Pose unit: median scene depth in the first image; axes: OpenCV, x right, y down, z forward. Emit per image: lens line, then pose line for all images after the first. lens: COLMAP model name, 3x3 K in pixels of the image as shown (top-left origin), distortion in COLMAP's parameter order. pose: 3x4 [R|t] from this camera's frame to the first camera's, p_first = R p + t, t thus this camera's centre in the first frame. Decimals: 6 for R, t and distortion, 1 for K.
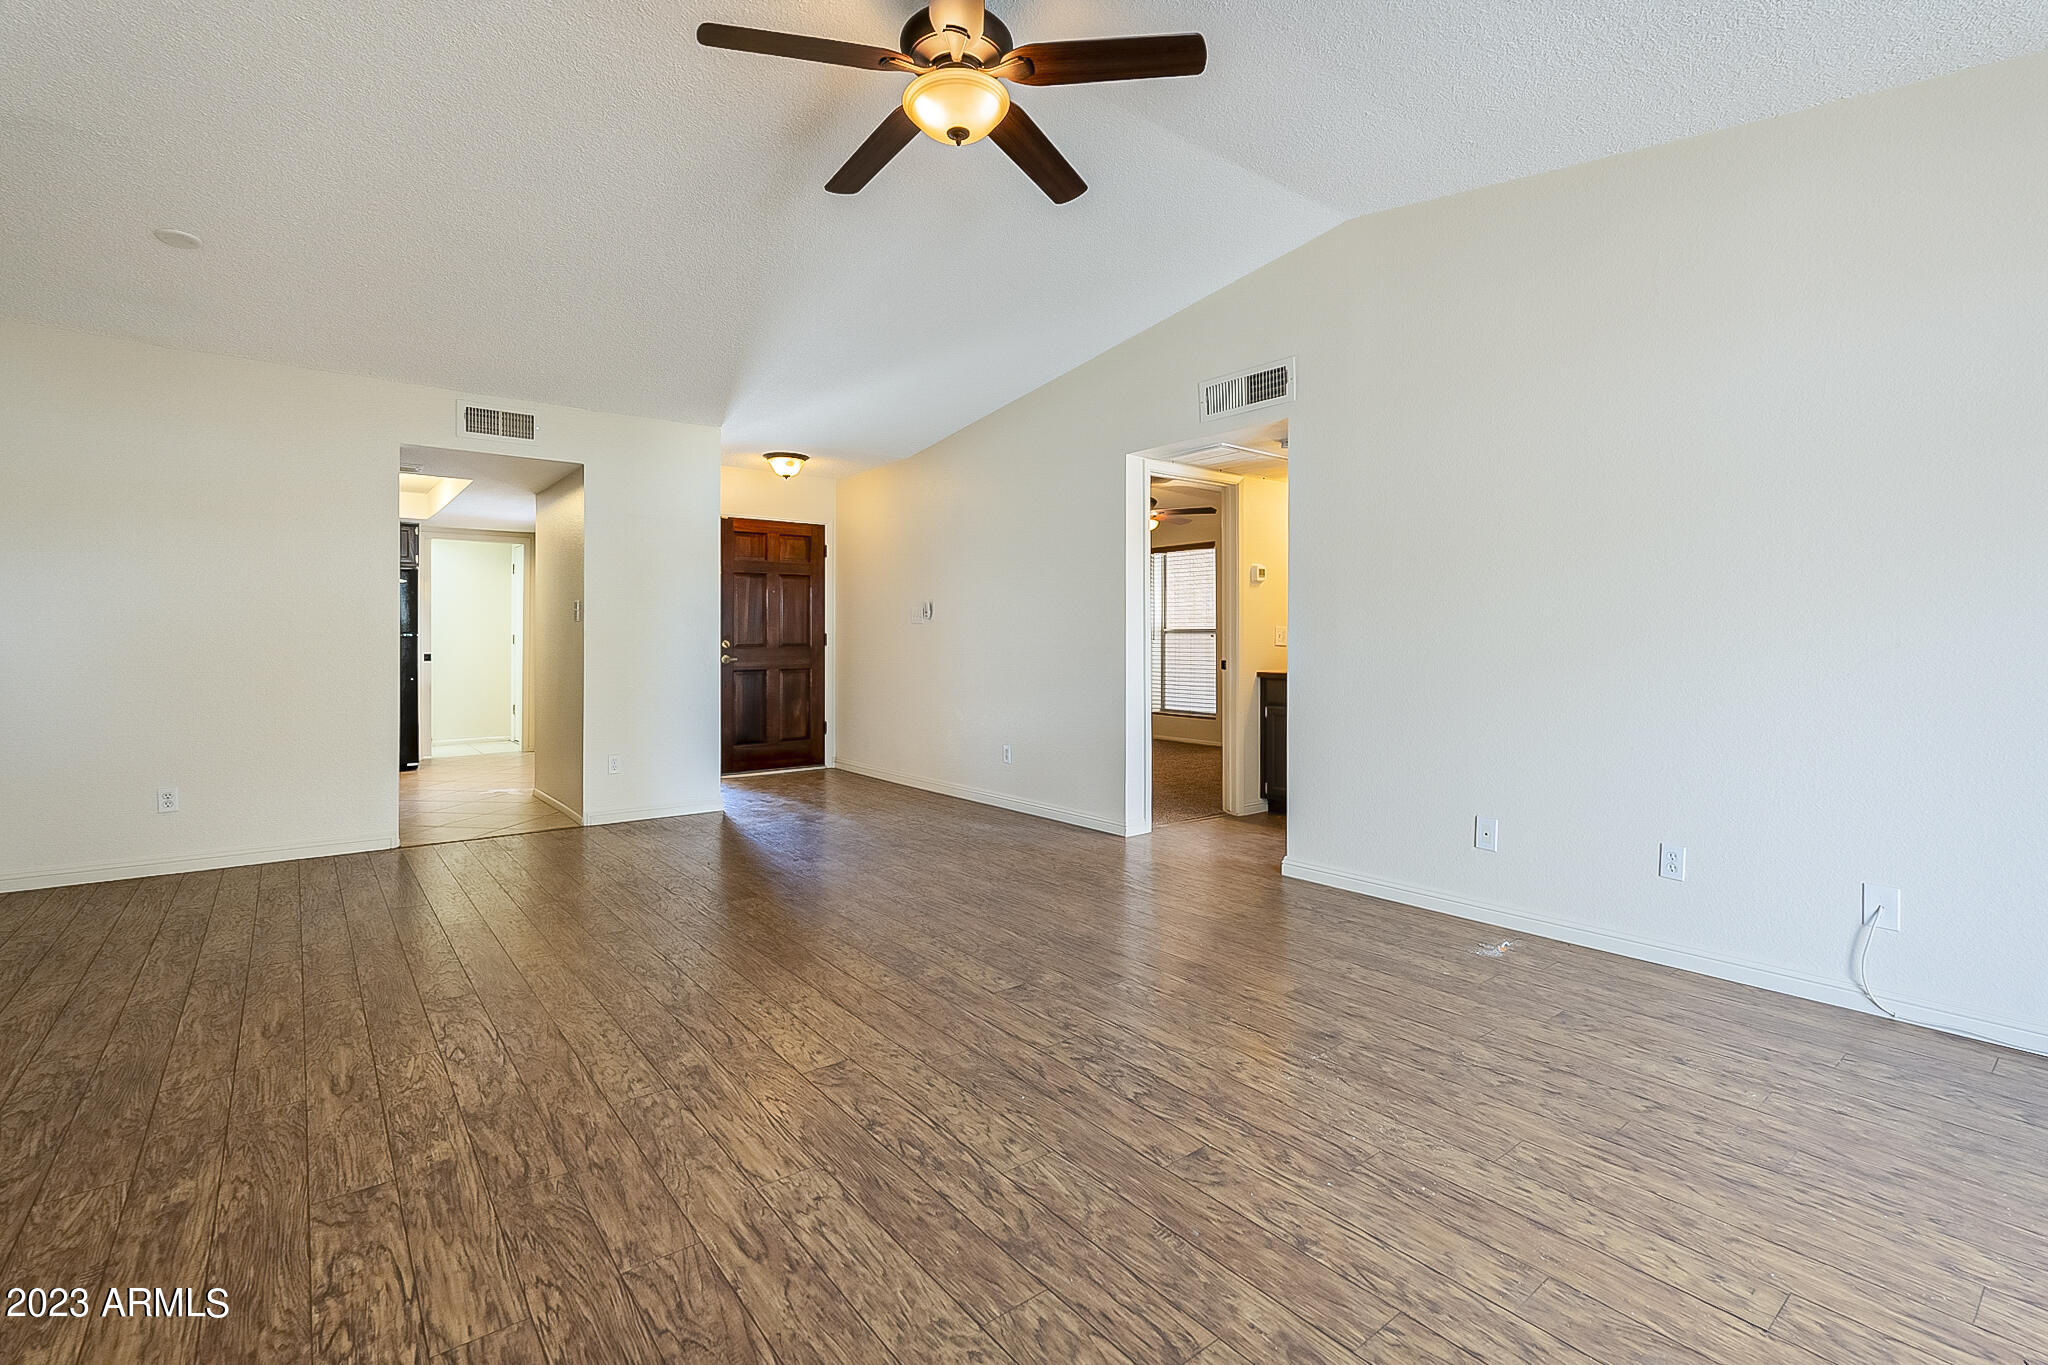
lens RADIAL K [[910.9, 0, 1035.0], [0, 910.9, 627.0], [0, 0, 1]] dist [-0.006601, 0.000993]
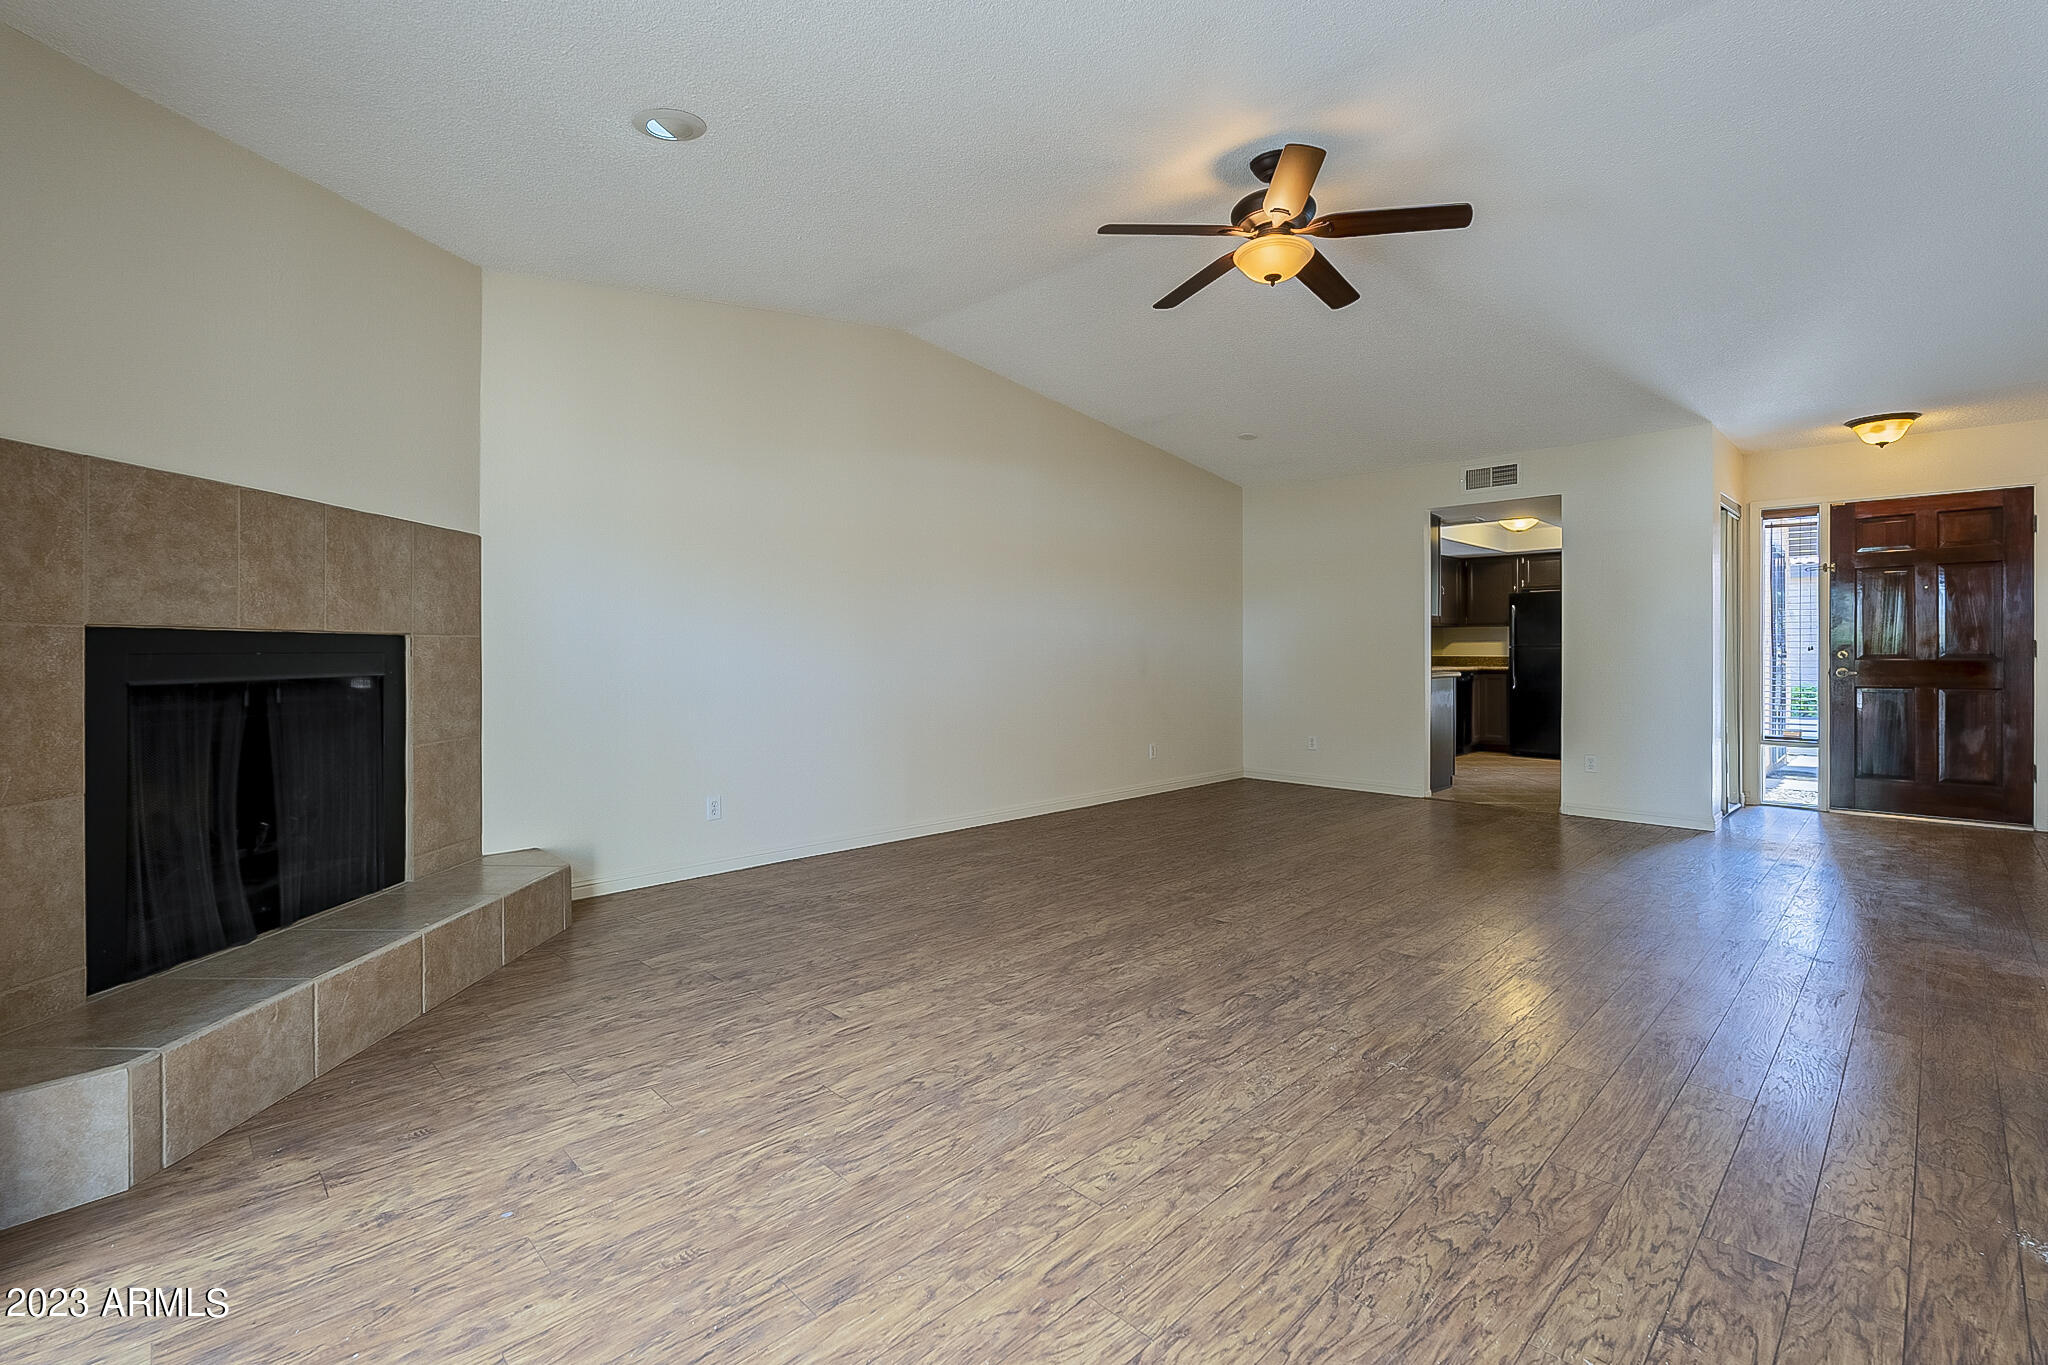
lens RADIAL K [[910.9, 0, 1027.4], [0, 910.9, 643.6], [0, 0, 1]] dist [-0.006601, 0.000993]
pose [[0.101442, -0.010114, -0.994790, 1.515624], [0.015626, 0.999841, -0.008572, 0.015740], [0.994719, -0.014675, 0.101584, 0.604269]]
